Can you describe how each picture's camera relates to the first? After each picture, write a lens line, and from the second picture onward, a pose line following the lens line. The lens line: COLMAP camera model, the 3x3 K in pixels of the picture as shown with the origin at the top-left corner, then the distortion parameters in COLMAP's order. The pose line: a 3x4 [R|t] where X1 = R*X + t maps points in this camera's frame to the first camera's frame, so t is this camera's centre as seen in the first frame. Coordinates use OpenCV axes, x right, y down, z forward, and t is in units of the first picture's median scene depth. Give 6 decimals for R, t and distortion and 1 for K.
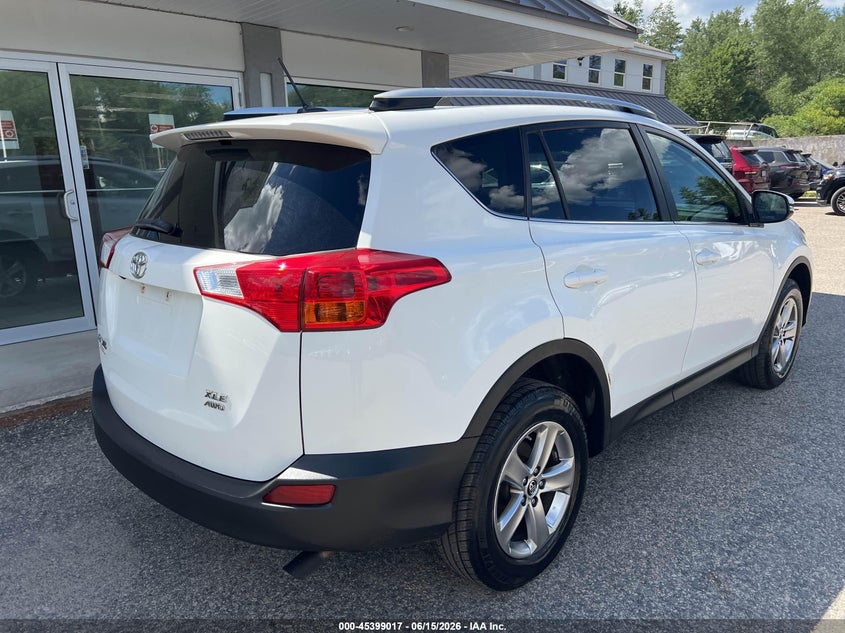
lens RADIAL K [[656.9, 0, 422.5], [0, 656.9, 316.5], [0, 0, 1]] dist [0.069952, -0.064155]
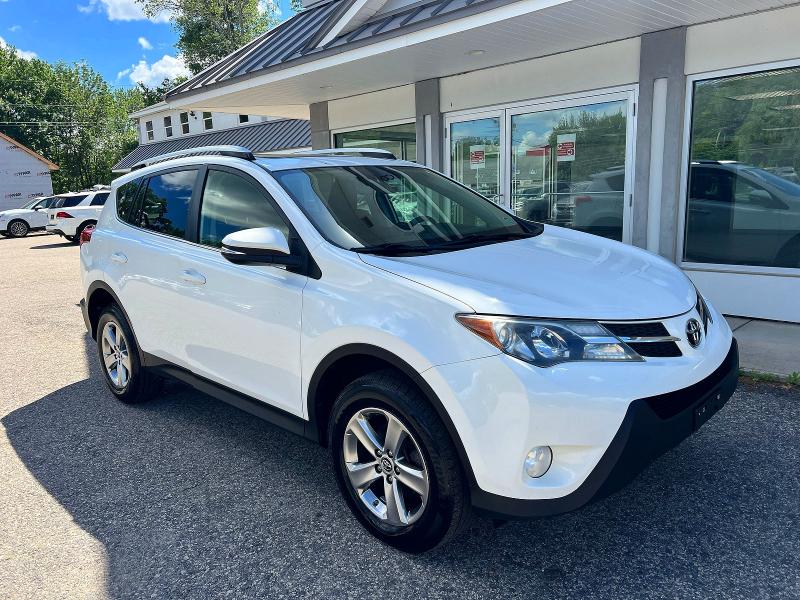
lens RADIAL K [[621.9, 0, 400.0], [0, 621.9, 300.0], [0, 0, 1]] dist [0.069952, -0.064155]
pose [[-0.023415, 0.202812, -0.978938, 1.490659], [-0.193613, 0.959747, 0.203467, -0.336103], [0.980799, 0.194299, 0.016795, 1.339751]]
